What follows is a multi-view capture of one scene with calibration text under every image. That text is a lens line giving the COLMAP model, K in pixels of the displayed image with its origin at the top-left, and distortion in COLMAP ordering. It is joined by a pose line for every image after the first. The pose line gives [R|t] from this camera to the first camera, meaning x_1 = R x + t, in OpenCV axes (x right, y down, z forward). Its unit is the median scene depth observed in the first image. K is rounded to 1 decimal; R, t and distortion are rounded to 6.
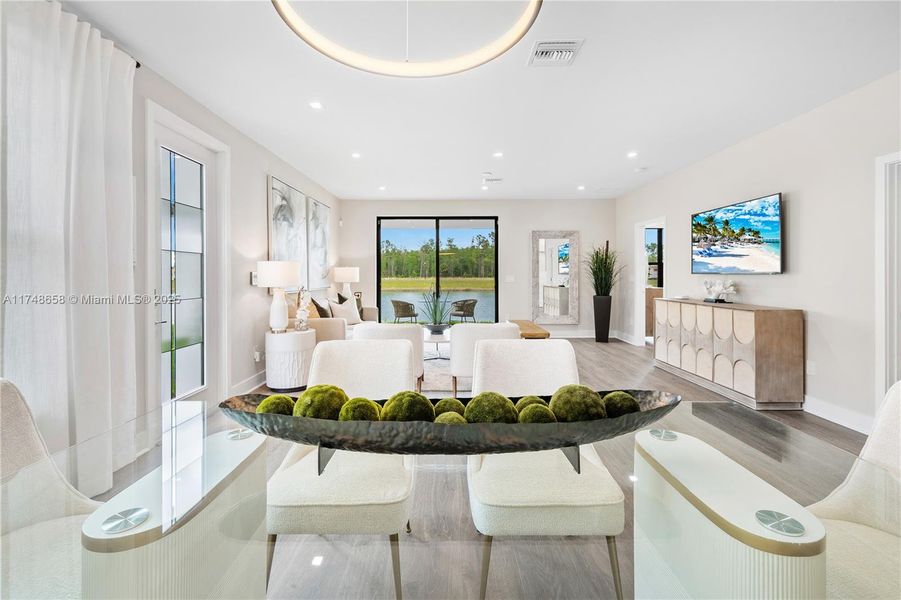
lens RADIAL K [[386.2, 0, 447.9], [0, 386.2, 273.5], [0, 0, 1]] dist [0.025625, 0.000067]
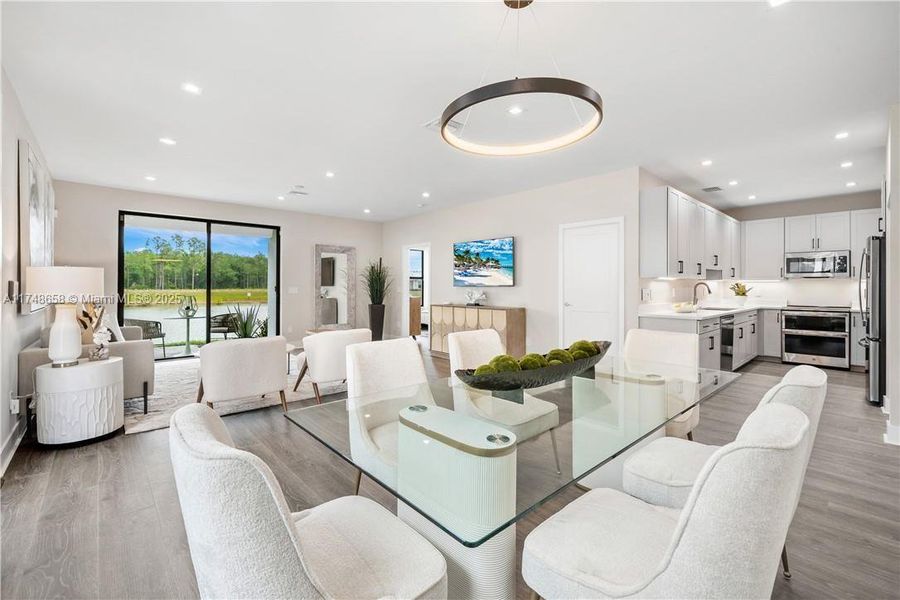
lens RADIAL K [[381.7, 0, 449.0], [0, 381.7, 288.4], [0, 0, 1]] dist [-0.002338, -0.000198]
pose [[0.736081, 0.000248, 0.676894, -0.366286], [-0.006113, 0.999962, 0.006281, -0.000376], [-0.676866, -0.008762, 0.736054, -0.007168]]
